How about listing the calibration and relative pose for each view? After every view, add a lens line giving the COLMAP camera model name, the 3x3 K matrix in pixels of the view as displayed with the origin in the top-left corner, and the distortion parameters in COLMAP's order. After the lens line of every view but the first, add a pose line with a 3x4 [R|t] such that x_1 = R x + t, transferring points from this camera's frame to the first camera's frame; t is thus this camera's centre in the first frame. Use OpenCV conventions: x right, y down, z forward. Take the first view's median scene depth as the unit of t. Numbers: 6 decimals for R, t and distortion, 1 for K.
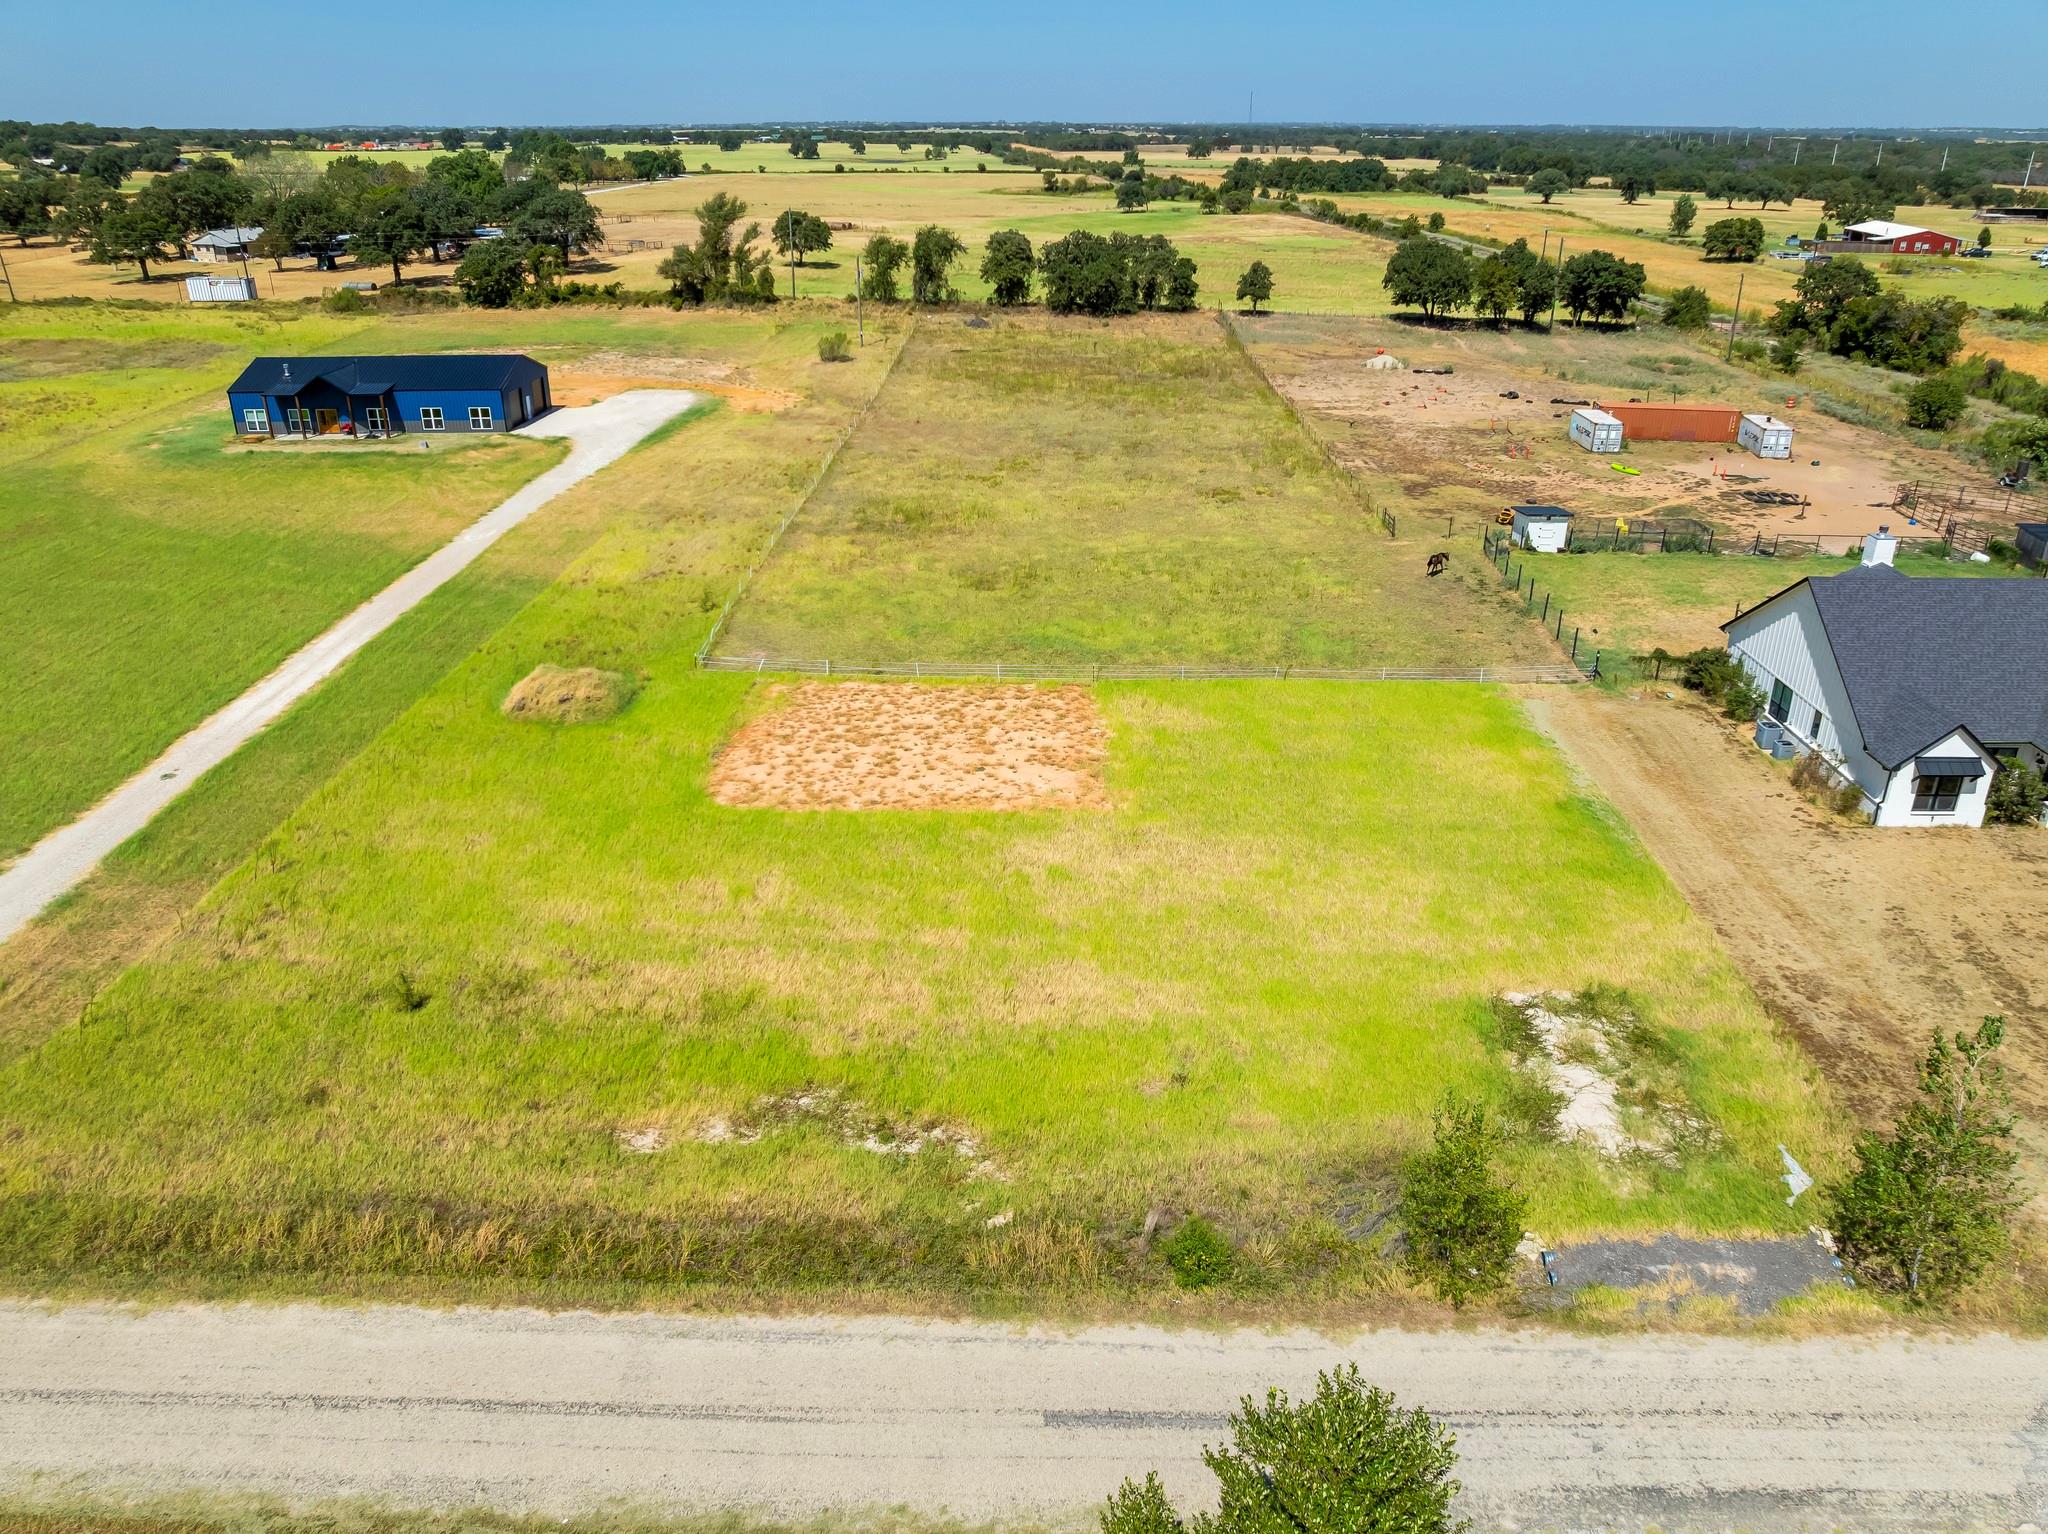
lens RADIAL K [[1441.8, 0, 1018.4], [0, 1441.8, 765.1], [0, 0, 1]] dist [-0.035910, -0.005551]
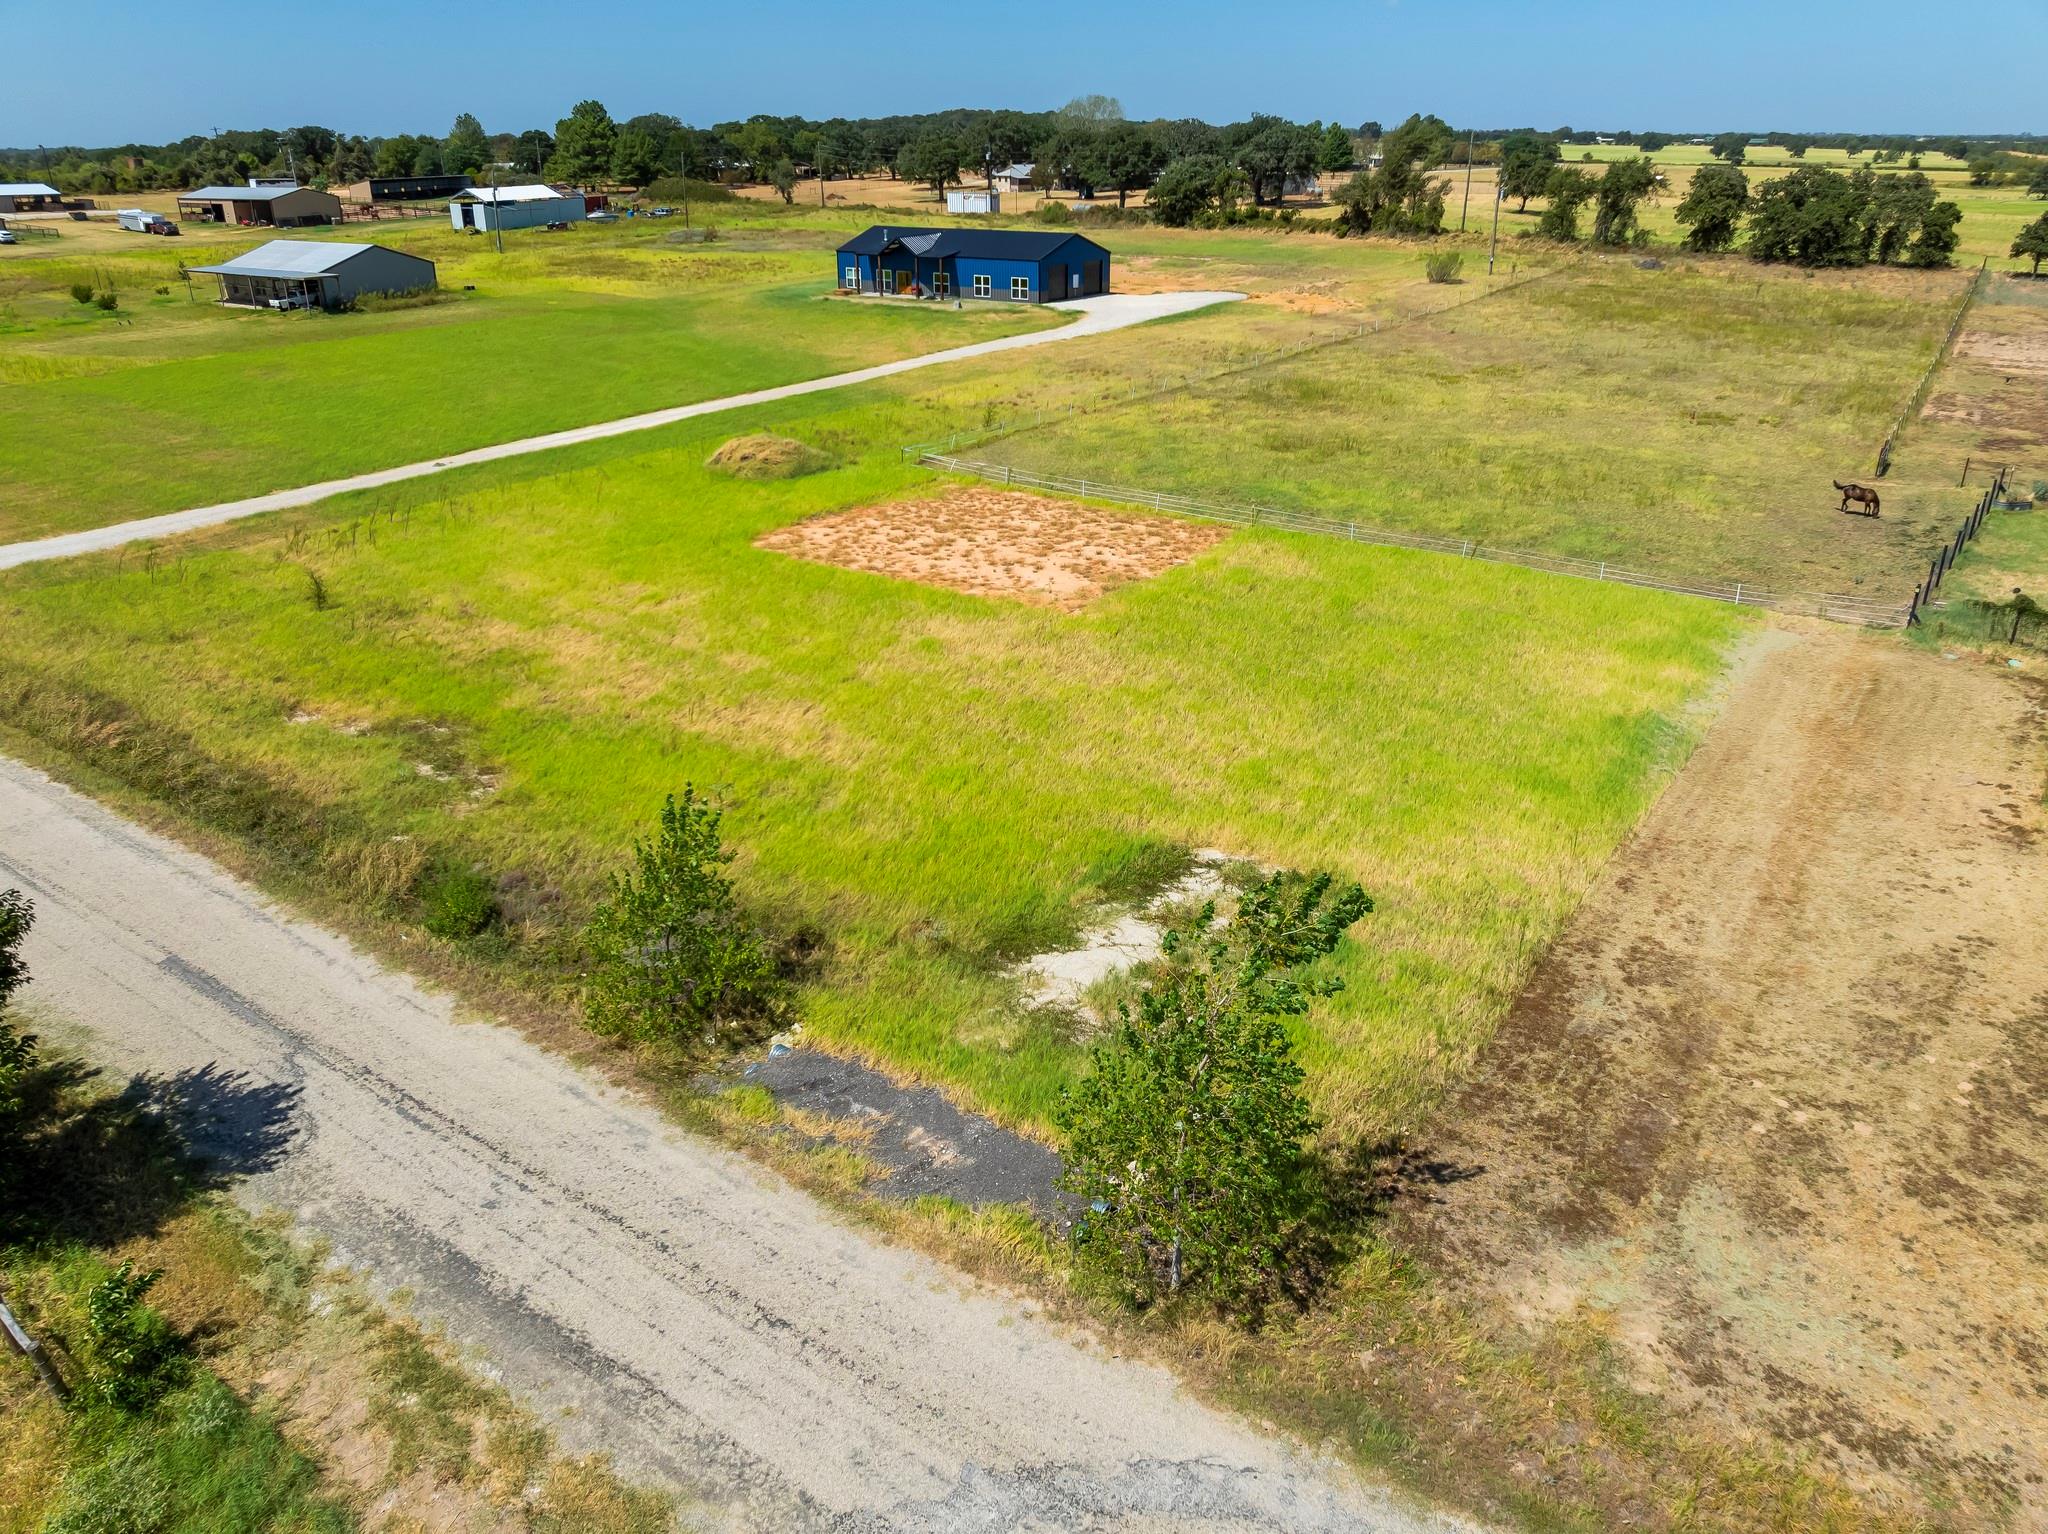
lens RADIAL K [[1441.8, 0, 1018.4], [0, 1441.8, 765.1], [0, 0, 1]] dist [-0.035910, -0.005551]
pose [[0.829082, 0.224439, -0.512104, 0.453095], [-0.226907, 0.972146, 0.058703, 0.068352], [0.511014, 0.067530, 0.856915, 0.222038]]
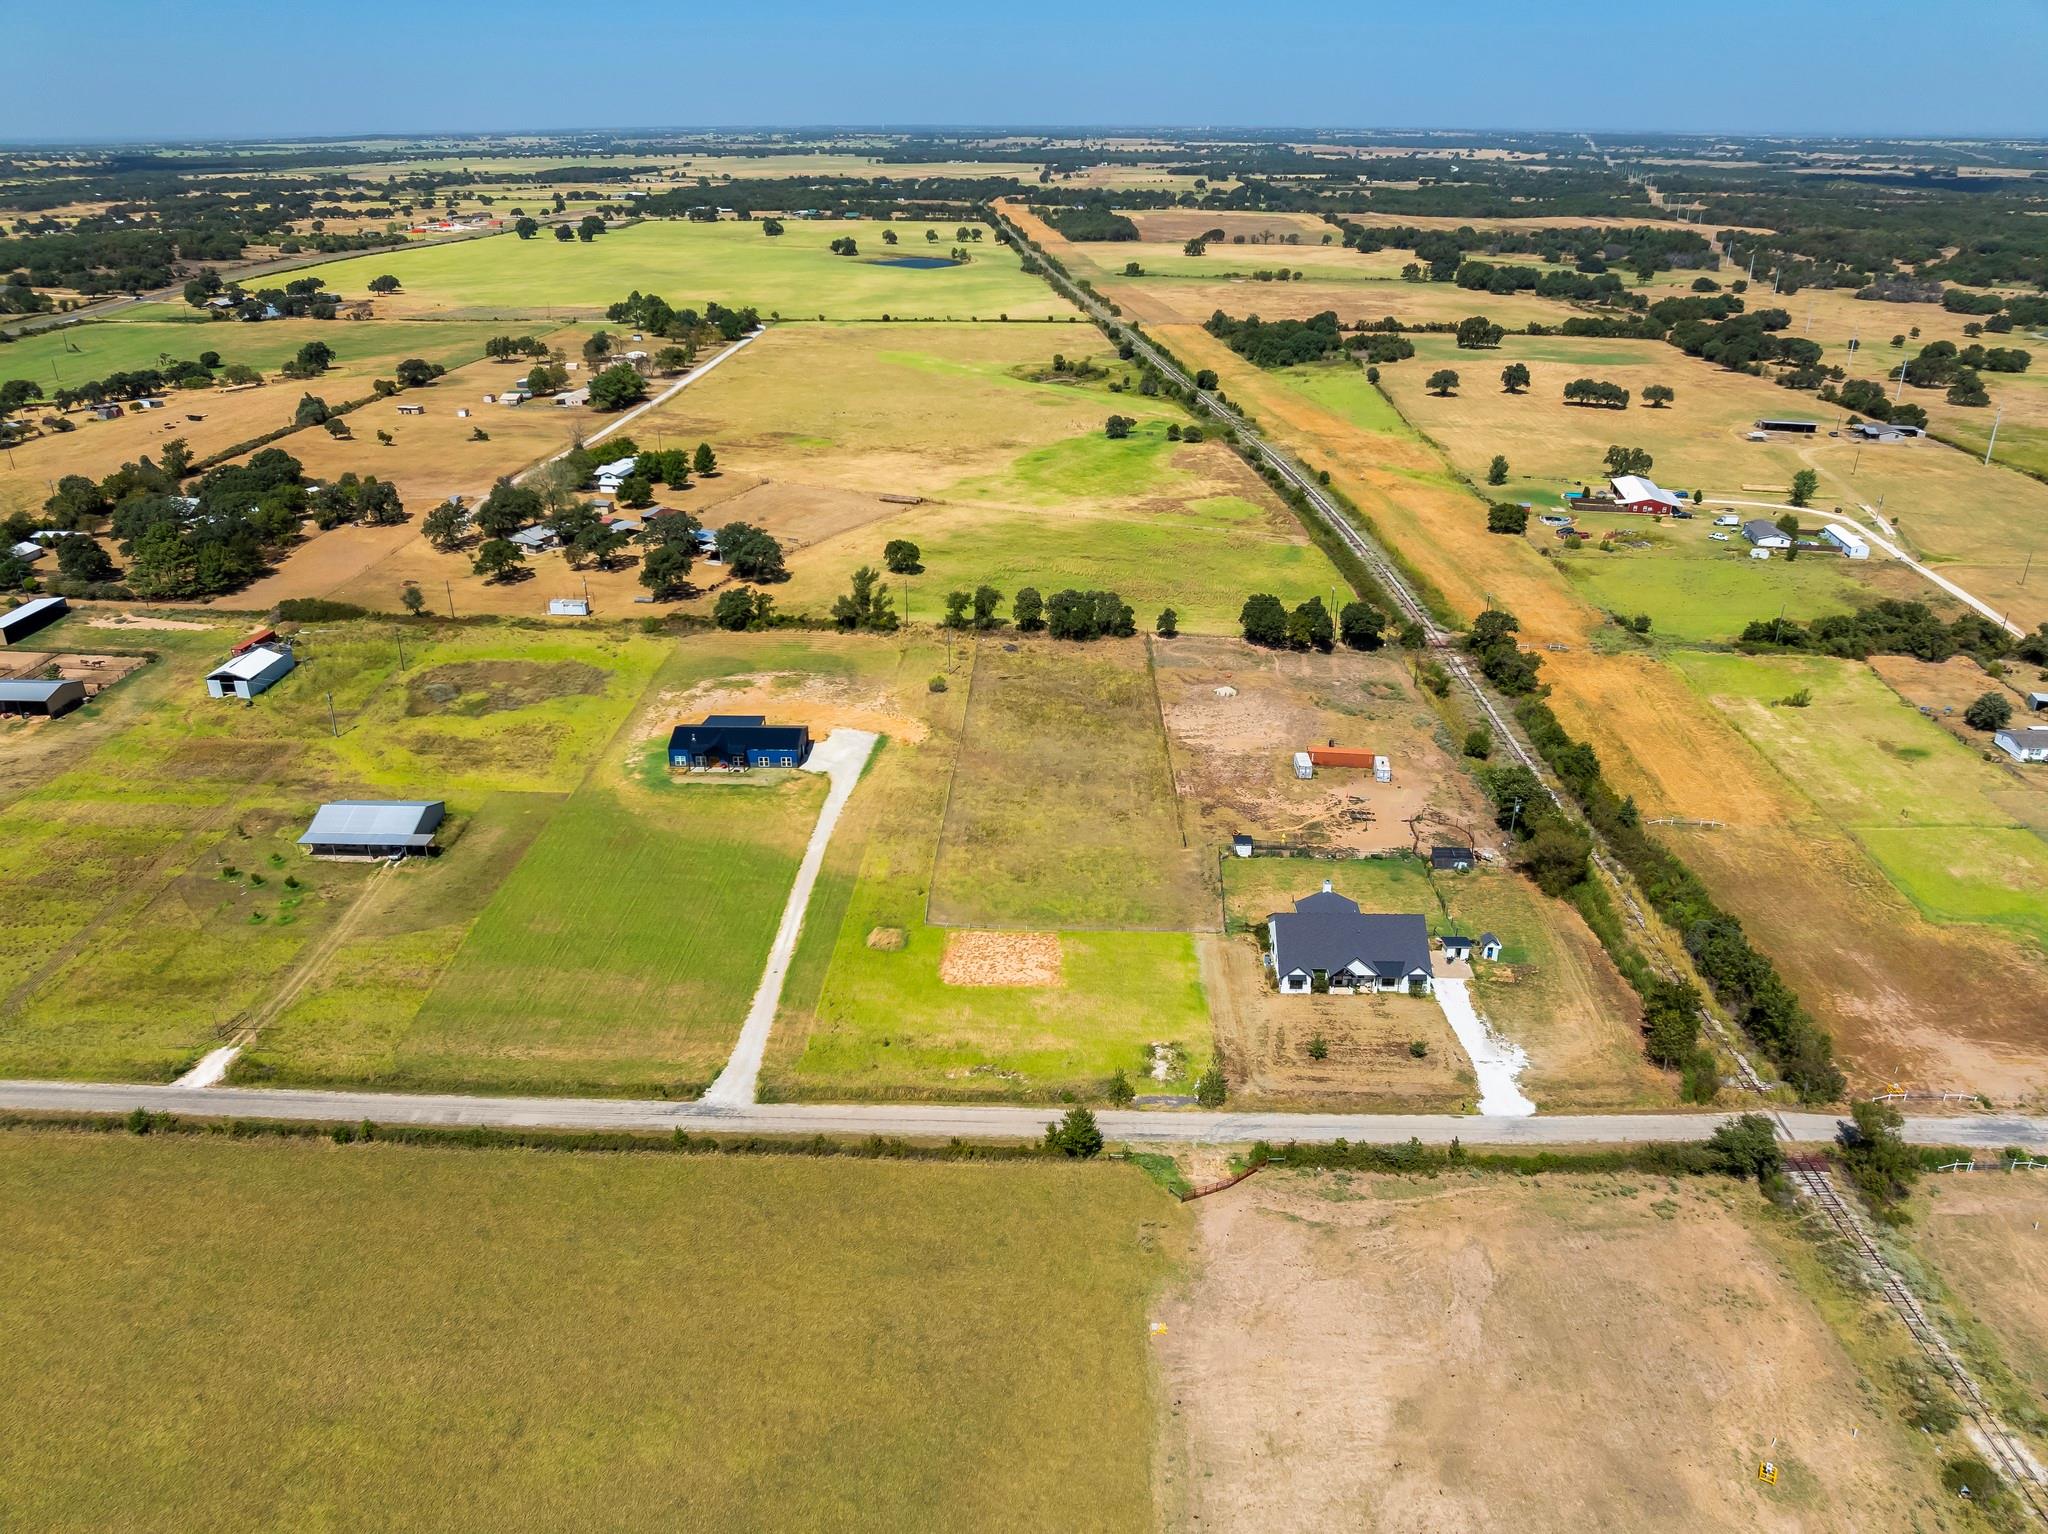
lens RADIAL K [[1441.8, 0, 1018.4], [0, 1441.8, 765.1], [0, 0, 1]] dist [-0.035910, -0.005551]
pose [[0.999946, 0.002978, -0.009986, -0.001821], [-0.002934, 0.999986, 0.004396, -0.463605], [0.009999, -0.004367, 0.999940, -2.214478]]
